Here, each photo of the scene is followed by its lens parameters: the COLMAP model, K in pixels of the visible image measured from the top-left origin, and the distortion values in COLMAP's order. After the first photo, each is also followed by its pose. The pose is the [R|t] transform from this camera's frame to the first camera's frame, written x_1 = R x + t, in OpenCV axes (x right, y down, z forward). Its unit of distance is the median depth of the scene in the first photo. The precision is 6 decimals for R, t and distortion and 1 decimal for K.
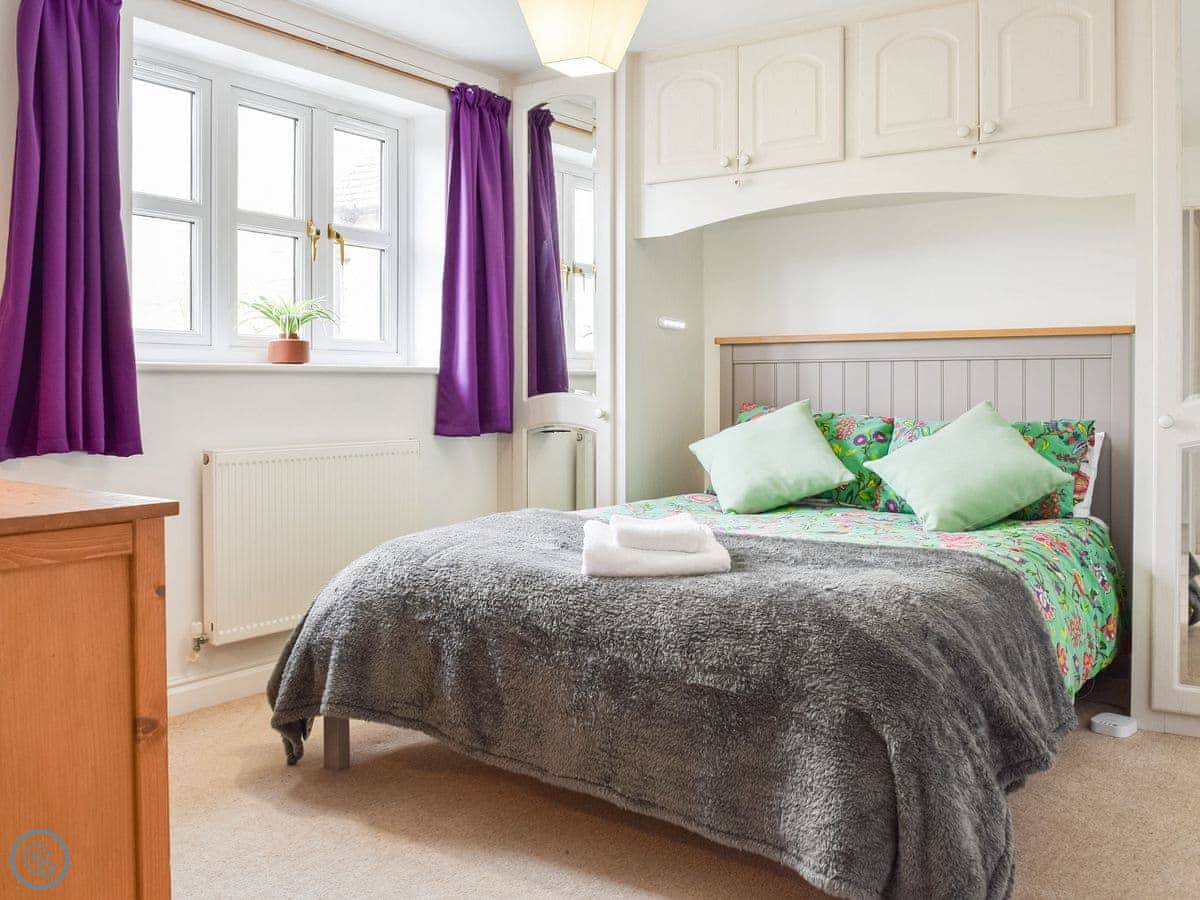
lens RADIAL K [[1141.9, 0, 597.9], [0, 1141.9, 414.1], [0, 0, 1]] dist [0.000612, 0.003621]
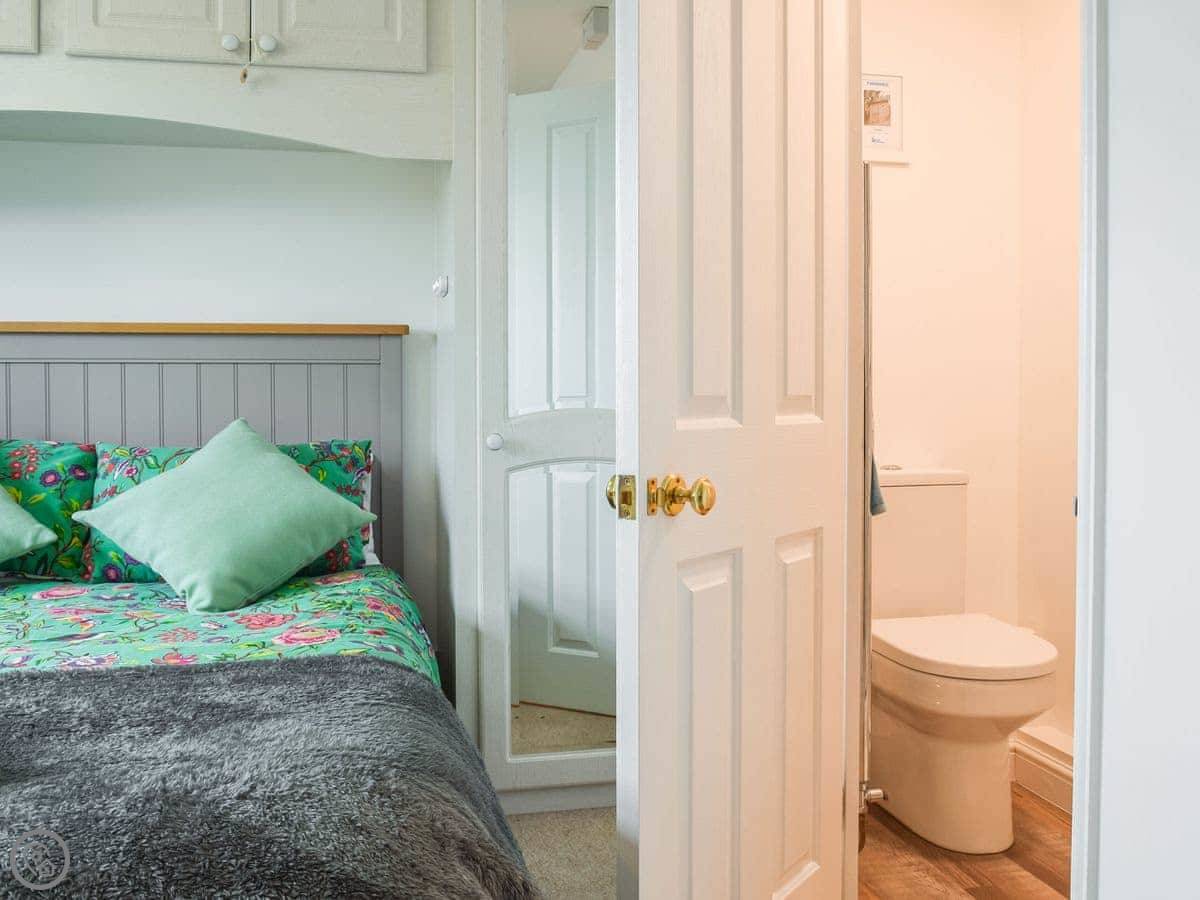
lens RADIAL K [[1141.9, 0, 597.9], [0, 1141.9, 414.1], [0, 0, 1]] dist [0.000612, 0.003621]
pose [[0.696548, -0.012379, 0.717403, -0.033196], [0.018984, 0.999819, -0.001181, -0.009377], [-0.717259, 0.014442, 0.696657, 0.321221]]
